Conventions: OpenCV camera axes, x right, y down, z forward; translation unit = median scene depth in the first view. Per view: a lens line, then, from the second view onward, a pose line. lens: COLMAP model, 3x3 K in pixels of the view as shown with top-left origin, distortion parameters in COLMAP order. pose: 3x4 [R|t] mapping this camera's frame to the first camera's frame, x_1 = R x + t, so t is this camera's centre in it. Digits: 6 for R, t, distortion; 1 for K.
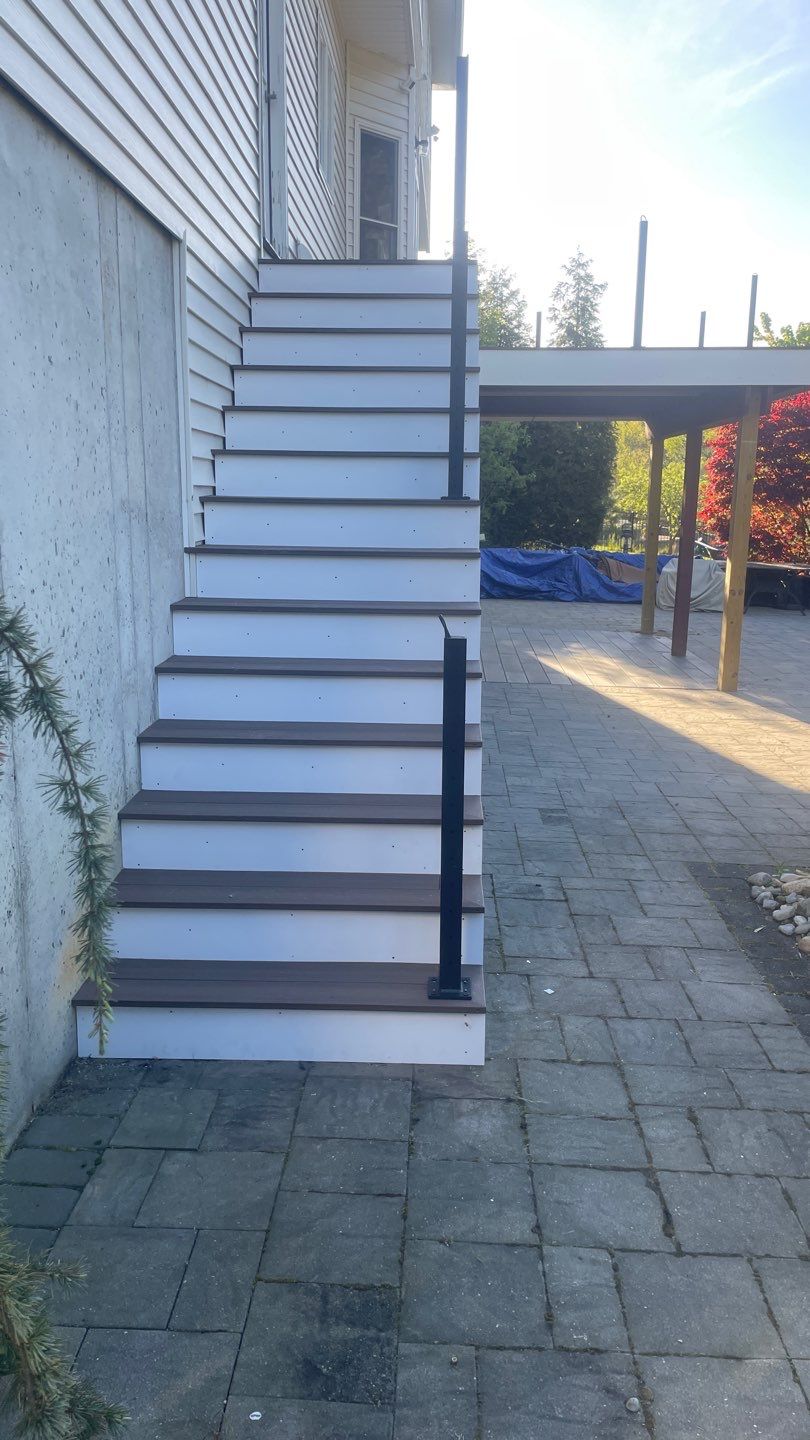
lens RADIAL K [[1079.0, 0, 409.3], [0, 1079.0, 710.2], [0, 0, 1]] dist [0.096445, -0.126012]
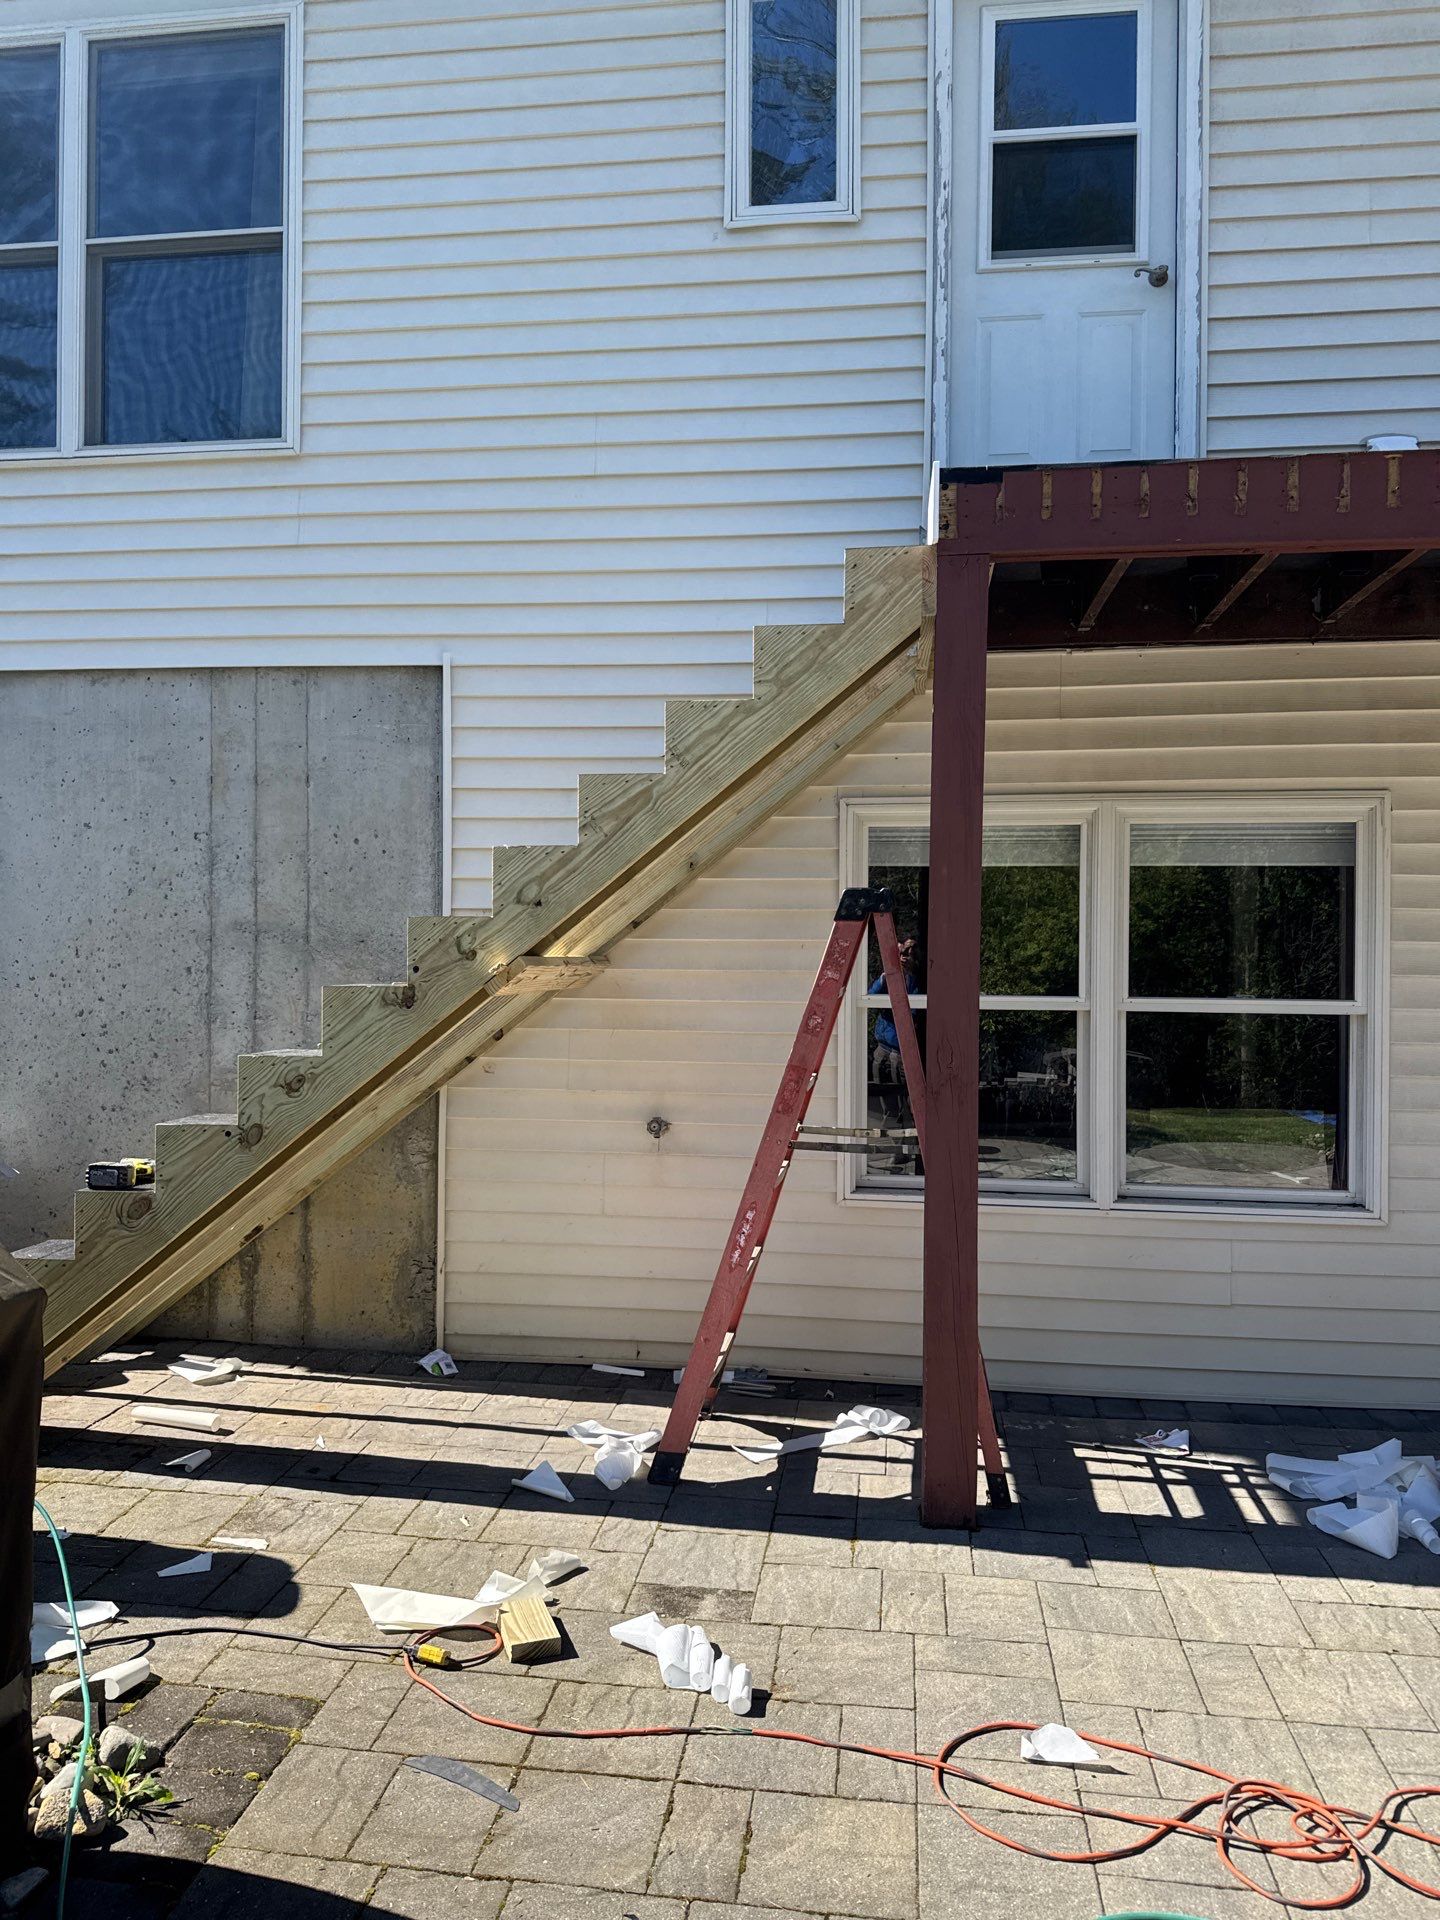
lens RADIAL K [[1330.6, 0, 720.0], [0, 1330.6, 960.0], [0, 0, 1]] dist [0.056149, -0.060007]
pose [[-0.087032, -0.019452, -0.996016, 1.099163], [-0.206813, 0.978380, -0.001036, -0.254722], [0.974502, 0.205899, -0.089173, 1.617088]]
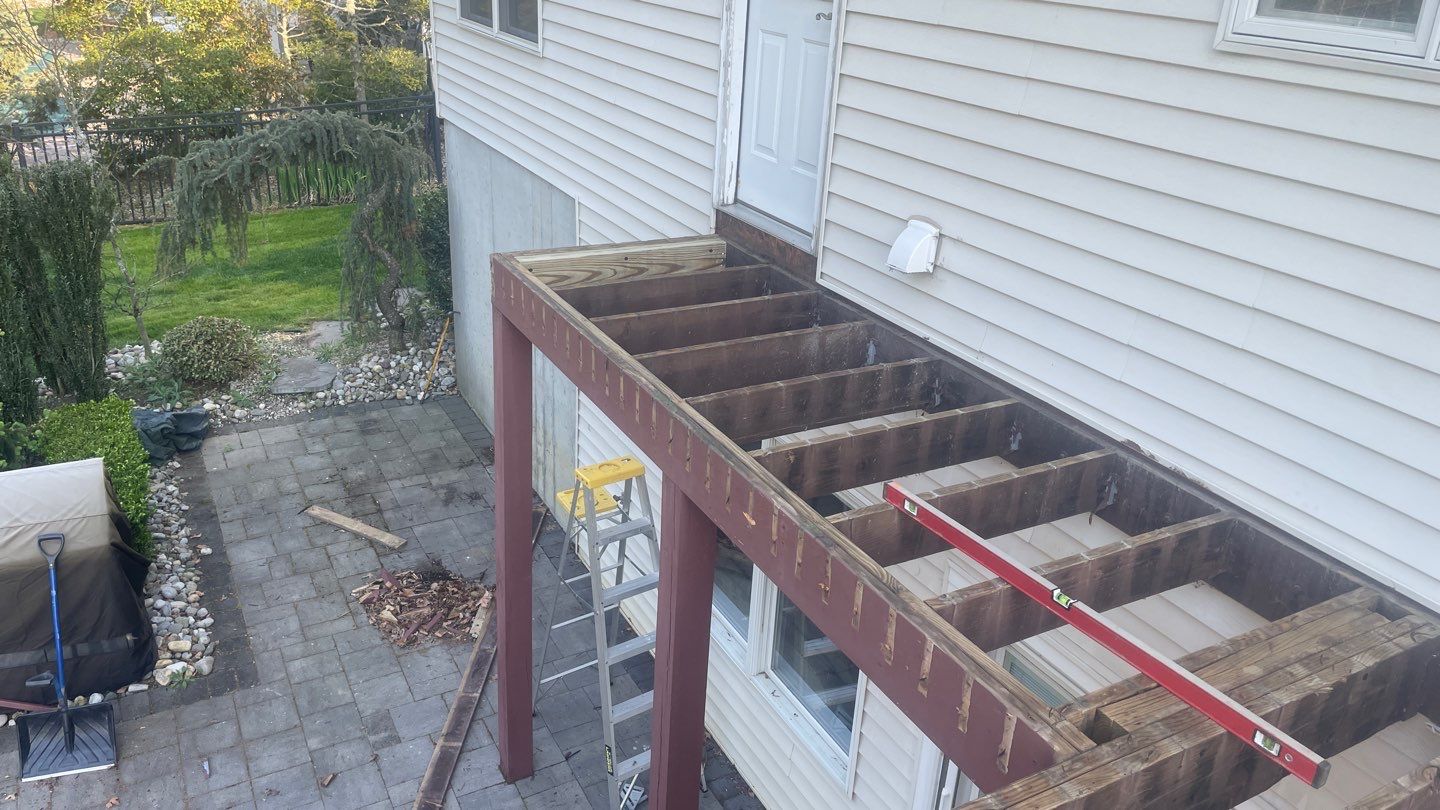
lens RADIAL K [[1079.0, 0, 728.9], [0, 1079.0, 388.0], [0, 0, 1]] dist [0.096445, -0.126012]
pose [[-0.853185, 0.151899, -0.499002, 0.521841], [-0.163098, 0.831001, 0.531823, -1.266445], [0.495454, 0.535130, -0.684223, 2.746451]]
